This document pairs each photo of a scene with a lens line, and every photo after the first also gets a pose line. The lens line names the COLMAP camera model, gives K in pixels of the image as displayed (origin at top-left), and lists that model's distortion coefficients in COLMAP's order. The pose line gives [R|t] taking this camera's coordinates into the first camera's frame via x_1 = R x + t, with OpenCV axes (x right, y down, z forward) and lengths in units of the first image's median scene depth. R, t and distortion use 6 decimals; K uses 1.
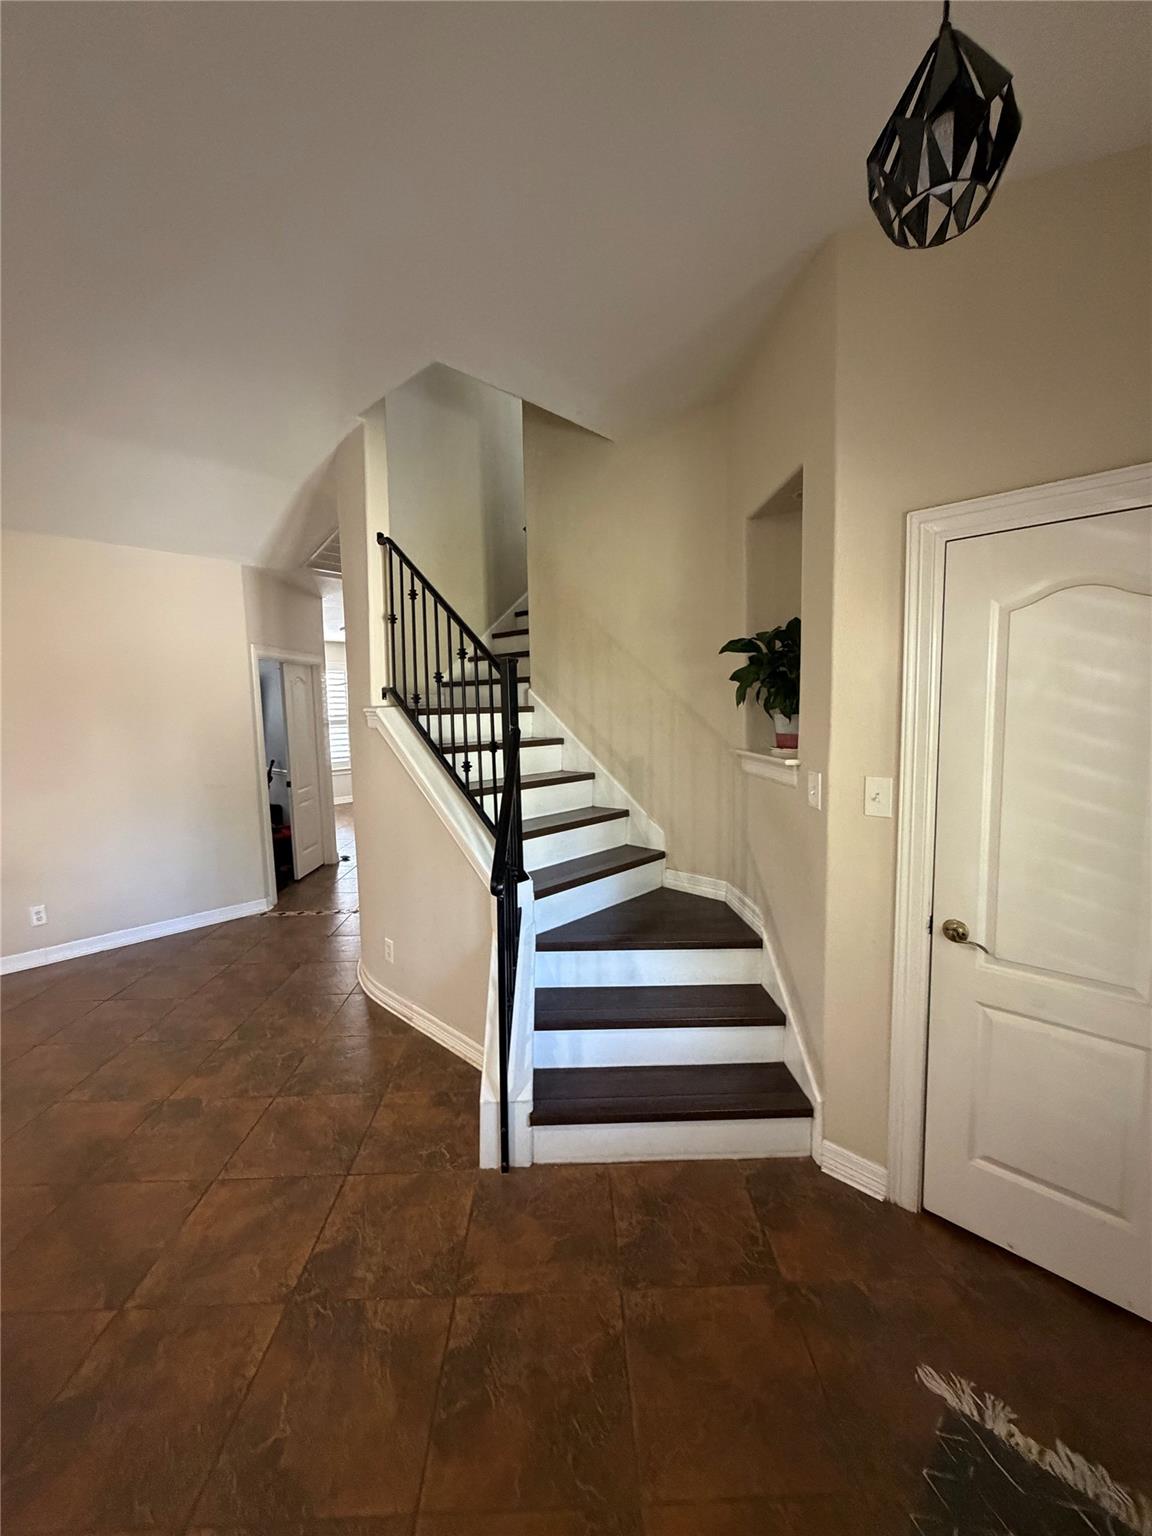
lens RADIAL K [[611.2, 0, 577.8], [0, 611.2, 763.2], [0, 0, 1]] dist [0.002775, 0.000203]
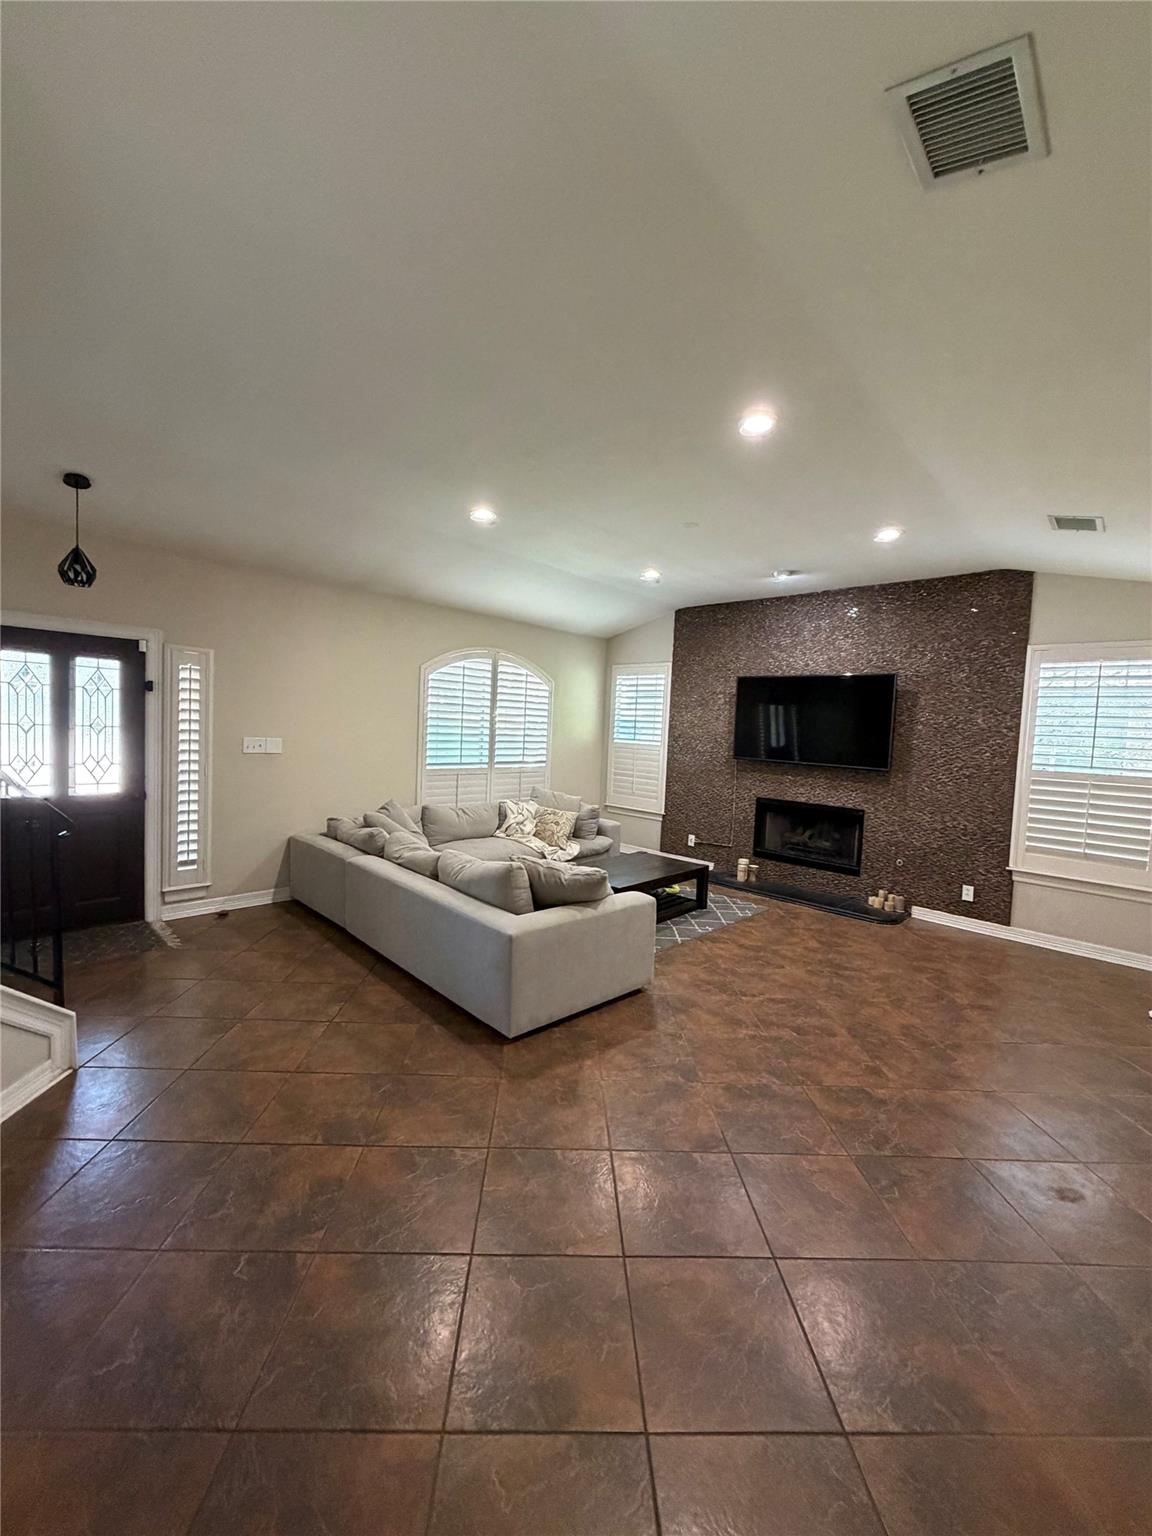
lens RADIAL K [[611.2, 0, 576.2], [0, 611.2, 768.7], [0, 0, 1]] dist [0.002775, 0.000203]
pose [[-0.999312, -0.034320, -0.014049, -1.437163], [-0.036161, 0.985799, 0.163993, -0.211671], [0.008221, 0.164388, -0.986362, 2.707342]]
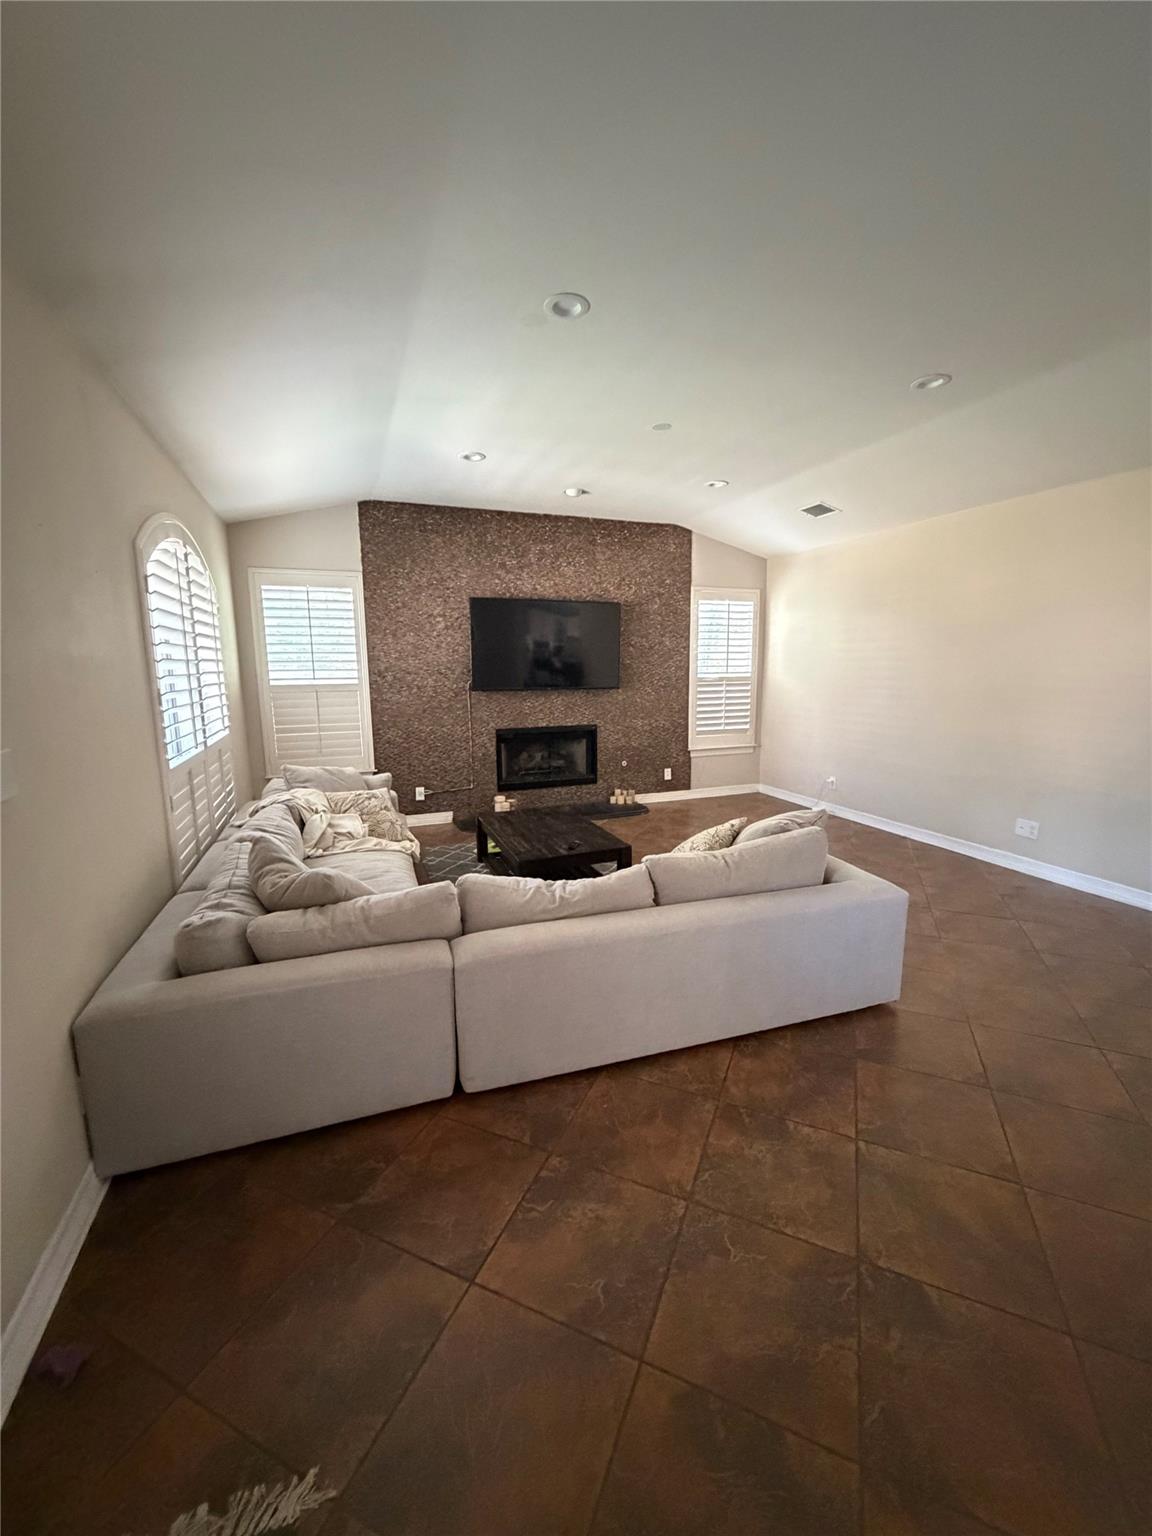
lens RADIAL K [[611.2, 0, 581.4], [0, 611.2, 761.9], [0, 0, 1]] dist [0.002775, 0.000203]
pose [[-0.422898, 0.159815, -0.891974, 0.446137], [-0.074593, 0.974846, 0.210028, -0.055245], [0.903102, 0.155355, -0.400339, 0.864831]]
